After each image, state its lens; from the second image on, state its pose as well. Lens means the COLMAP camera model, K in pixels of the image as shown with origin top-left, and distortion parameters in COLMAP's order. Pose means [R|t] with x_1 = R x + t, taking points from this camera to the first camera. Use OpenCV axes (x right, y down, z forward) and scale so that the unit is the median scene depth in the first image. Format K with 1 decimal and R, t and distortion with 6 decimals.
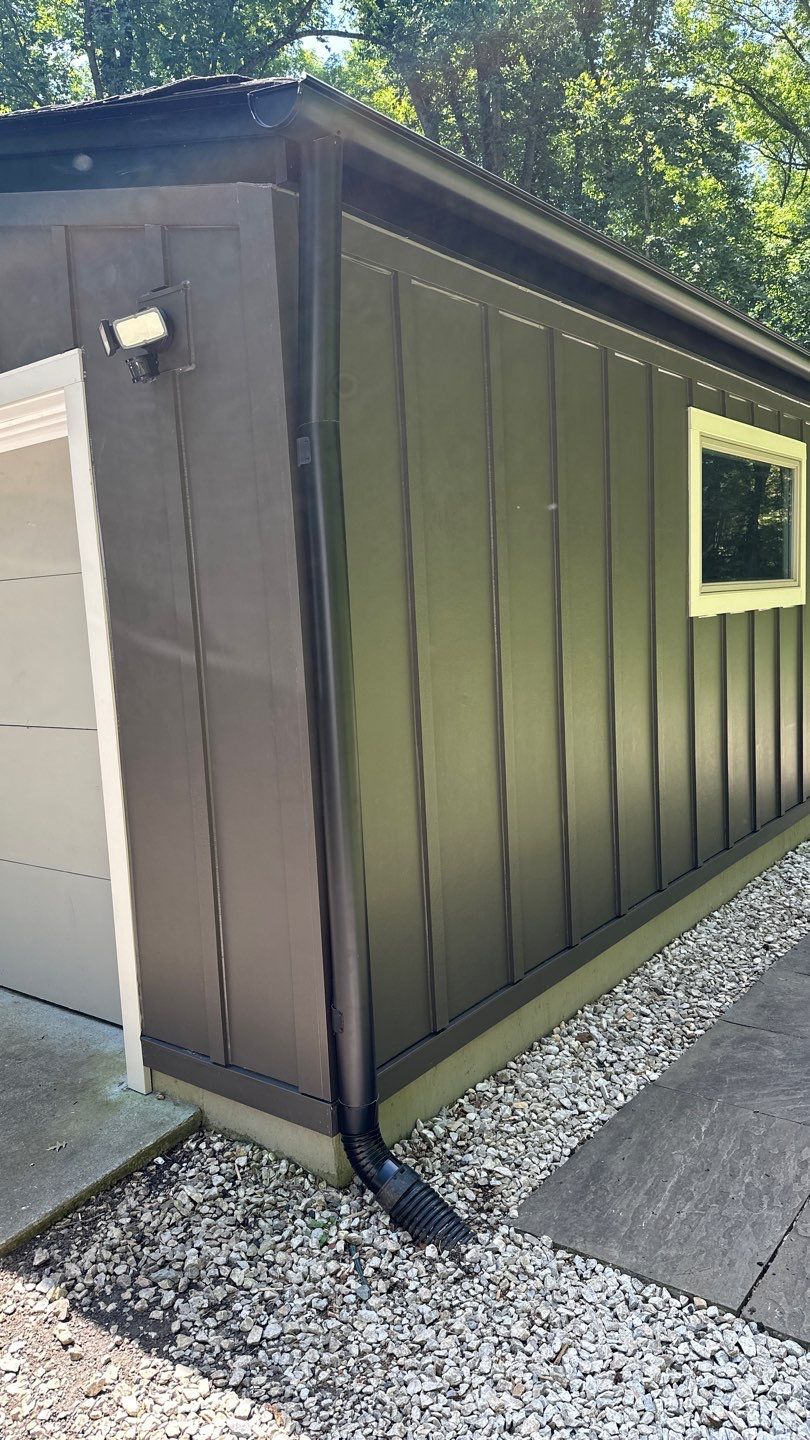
lens RADIAL K [[1008.3, 0, 405.0], [0, 1008.3, 720.0], [0, 0, 1]] dist [0.105657, -0.161135]
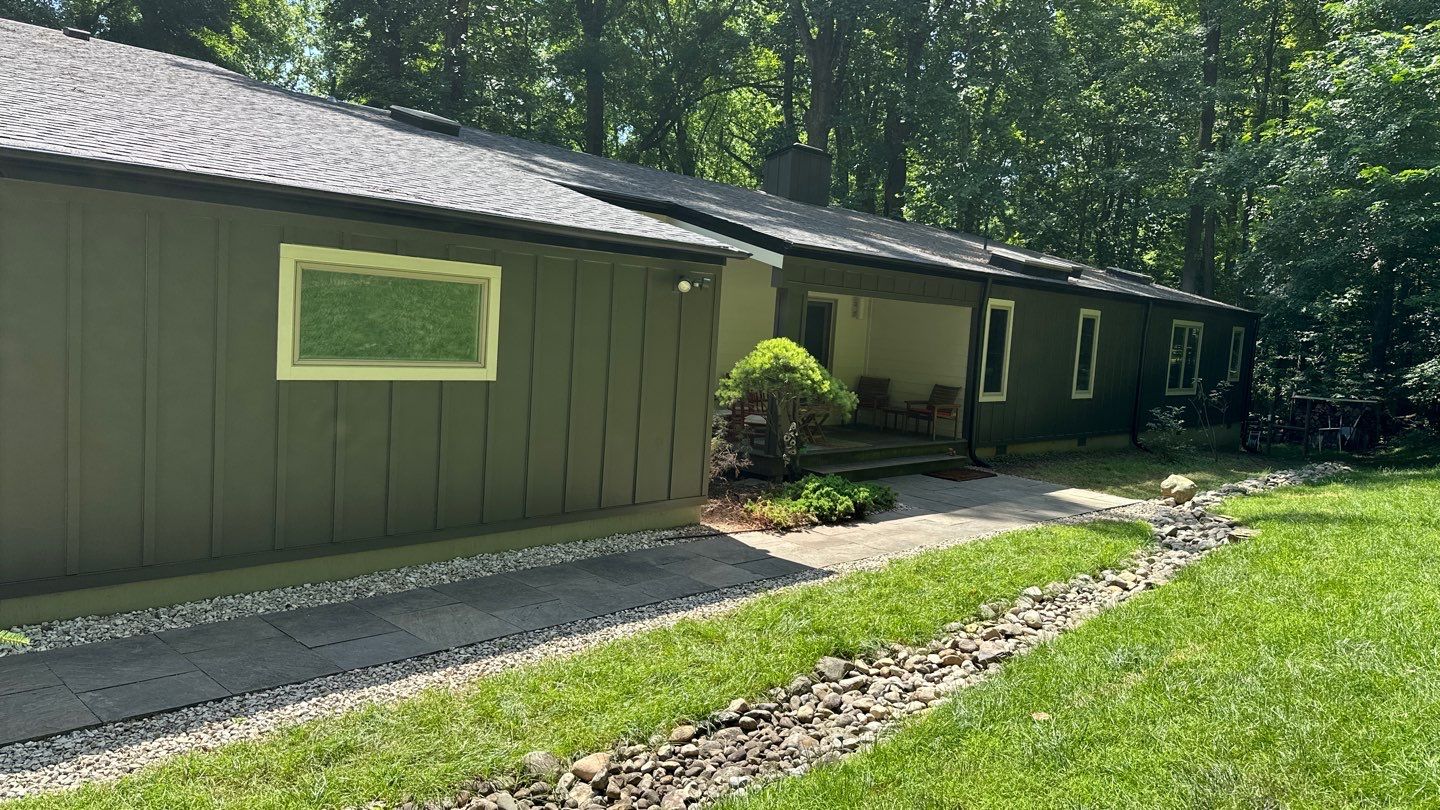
lens RADIAL K [[1008.3, 0, 728.3], [0, 1008.3, 417.0], [0, 0, 1]] dist [0.105657, -0.161135]
pose [[0.988512, 0.126008, -0.083465, 1.060057], [-0.127652, 0.991711, -0.014638, -0.109768], [0.080929, 0.025124, 0.996403, -0.436612]]
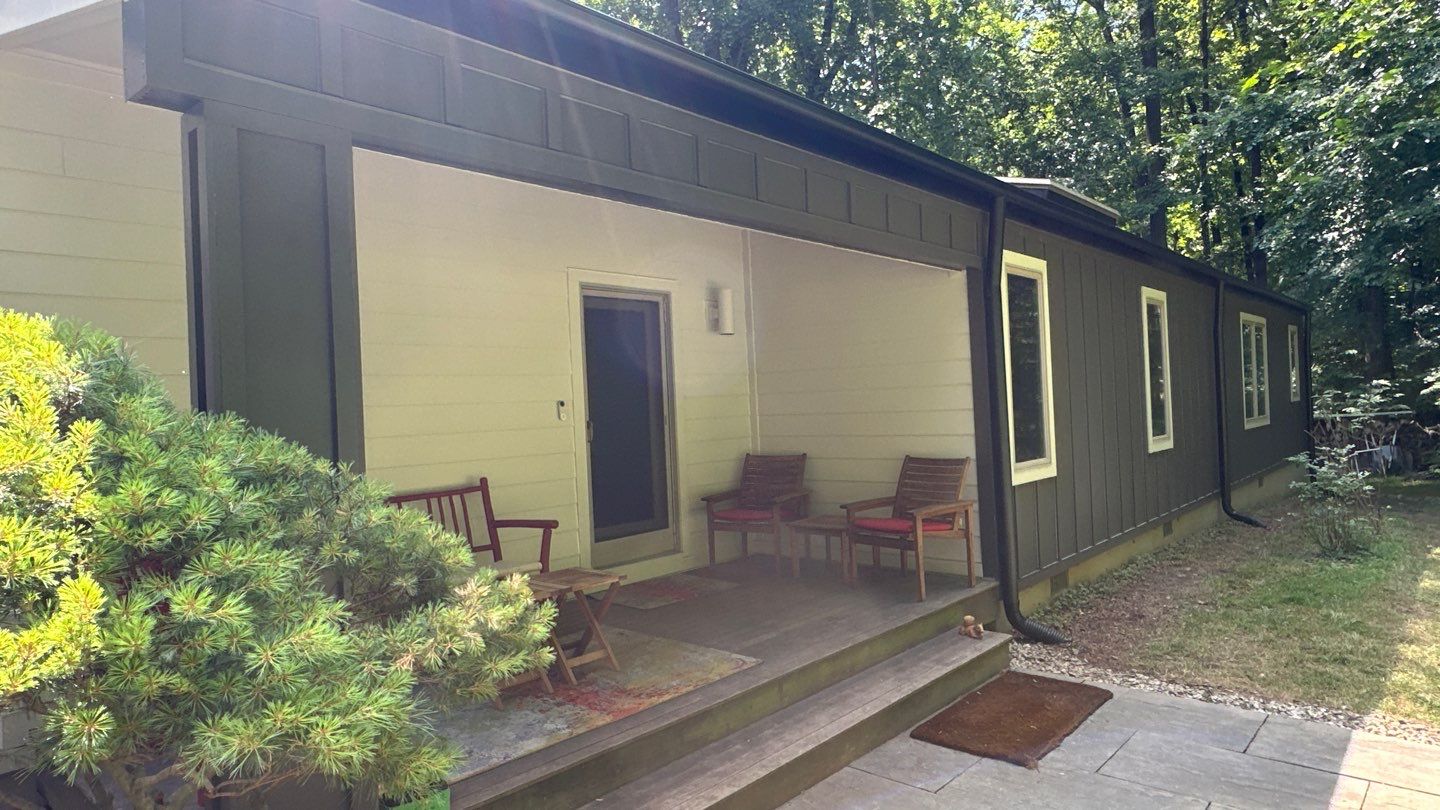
lens RADIAL K [[862.2, 0, 720.0], [0, 862.2, 405.0], [0, 0, 1]] dist [-0.005498, 0.000032]
pose [[0.997434, 0.010990, -0.070738, 1.283621], [-0.019067, 0.993236, -0.114541, -0.295580], [0.069001, 0.115596, 0.990897, 1.892687]]
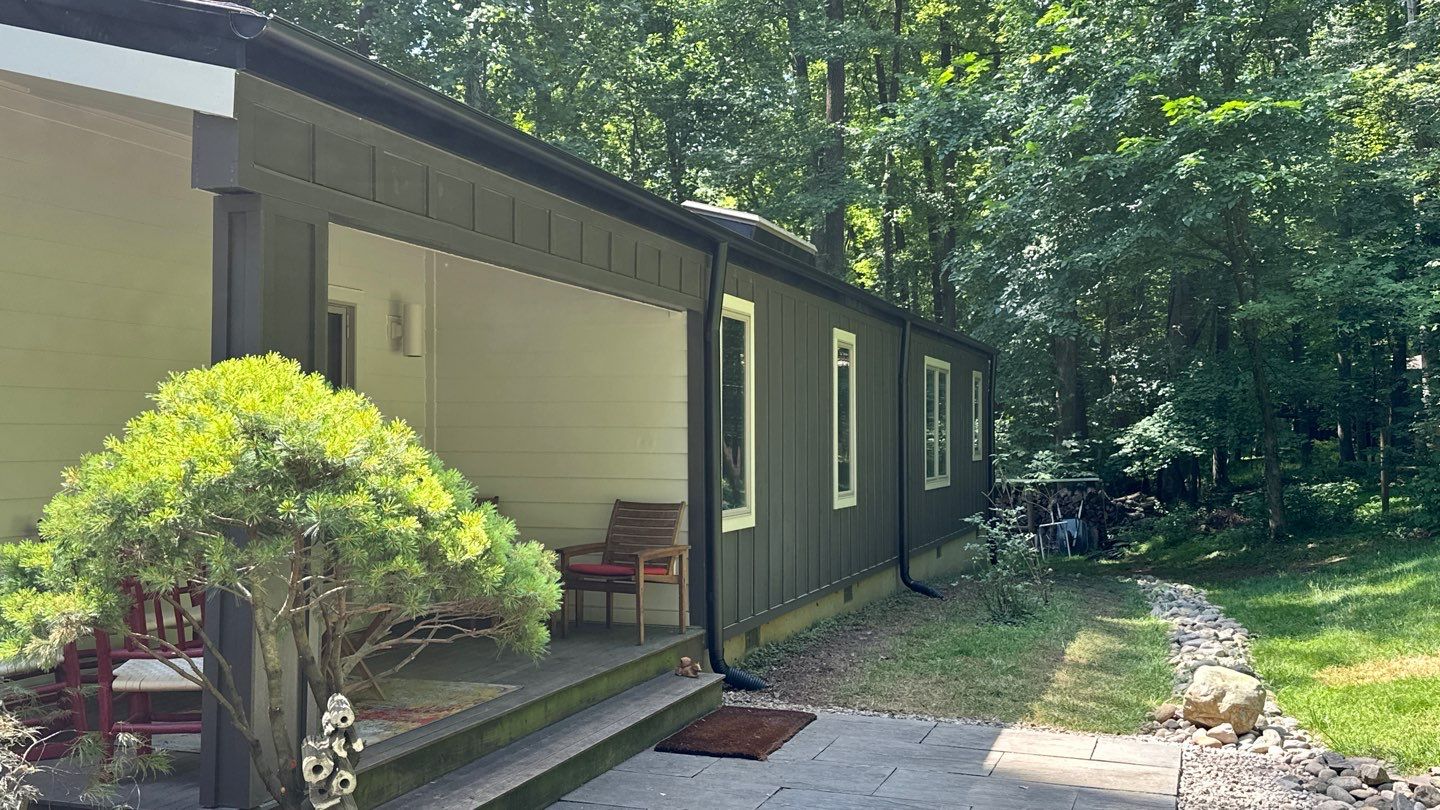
lens RADIAL K [[1404.1, 0, 720.0], [0, 1404.1, 405.0], [0, 0, 1]] dist [0.159170, -0.299779]
pose [[0.943598, 0.061856, 0.325265, 0.932942], [-0.013349, 0.988703, -0.149295, -0.205702], [-0.330825, 0.136532, 0.933763, 1.232796]]
